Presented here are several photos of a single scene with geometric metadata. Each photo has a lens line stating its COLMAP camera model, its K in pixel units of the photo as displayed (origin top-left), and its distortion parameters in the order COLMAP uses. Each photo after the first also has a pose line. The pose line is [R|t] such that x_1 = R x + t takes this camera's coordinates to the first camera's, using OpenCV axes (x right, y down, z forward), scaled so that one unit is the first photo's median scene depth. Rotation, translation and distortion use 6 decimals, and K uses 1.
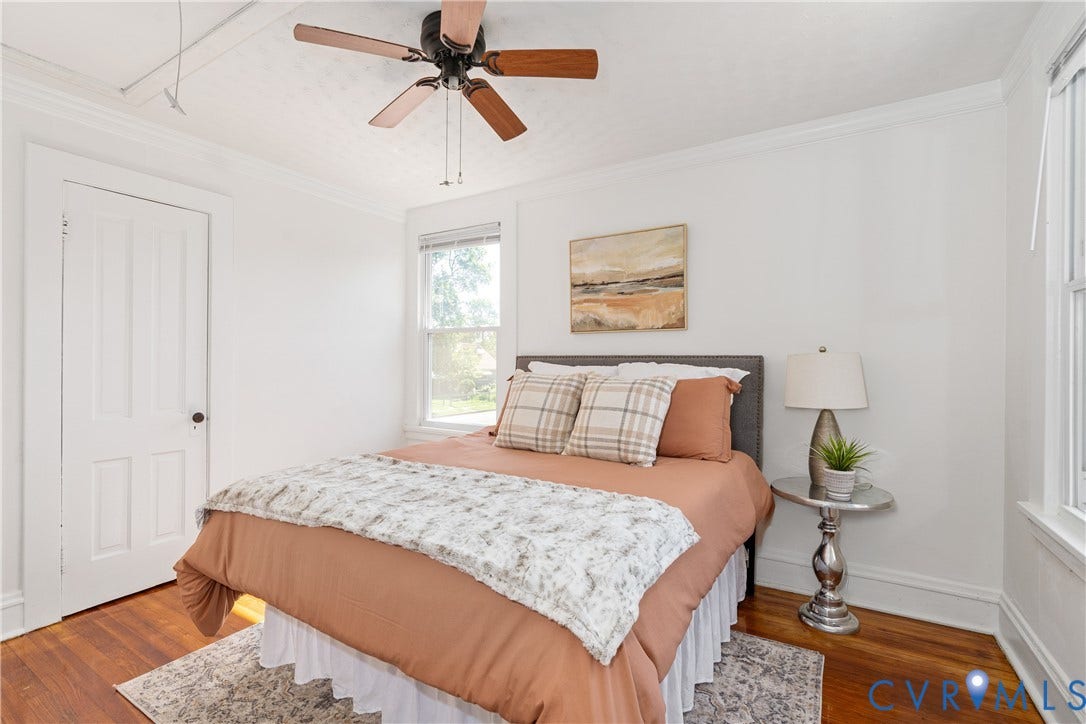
lens RADIAL K [[496.9, 0, 540.7], [0, 496.9, 360.5], [0, 0, 1]] dist [-0.001480, -0.000083]
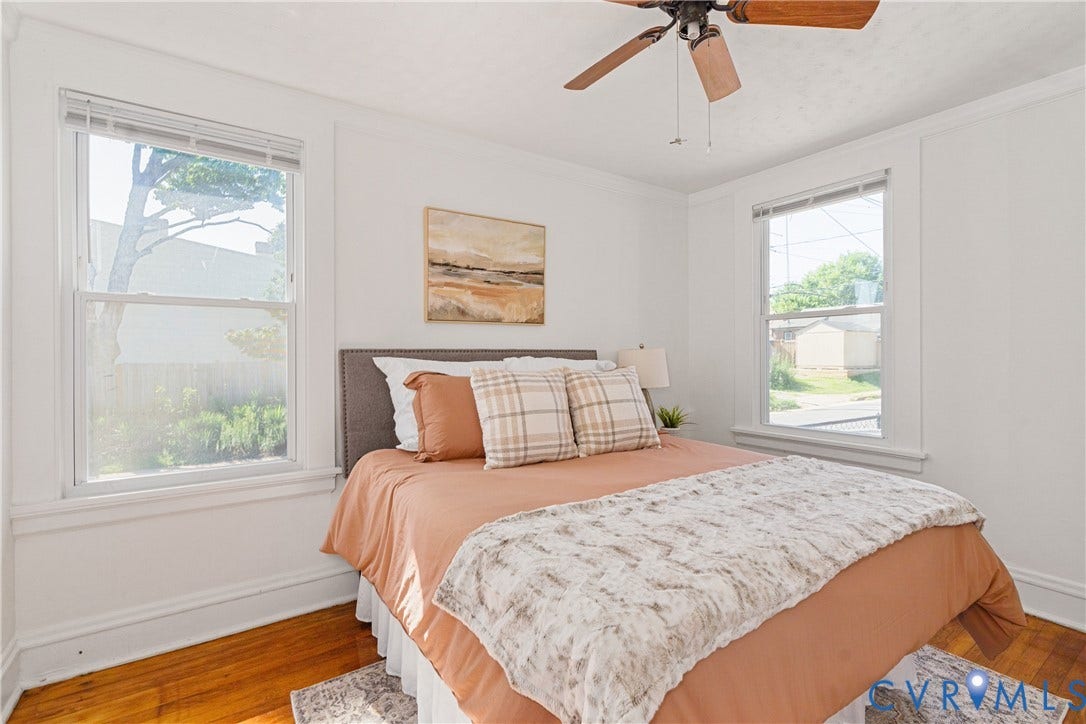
lens RADIAL K [[496.9, 0, 543.0], [0, 496.9, 355.3], [0, 0, 1]] dist [-0.001480, -0.000083]
pose [[0.406707, -0.005965, 0.913539, -0.654789], [0.007376, 0.999968, 0.003246, -0.001734], [-0.913529, 0.005418, 0.406738, 0.547373]]
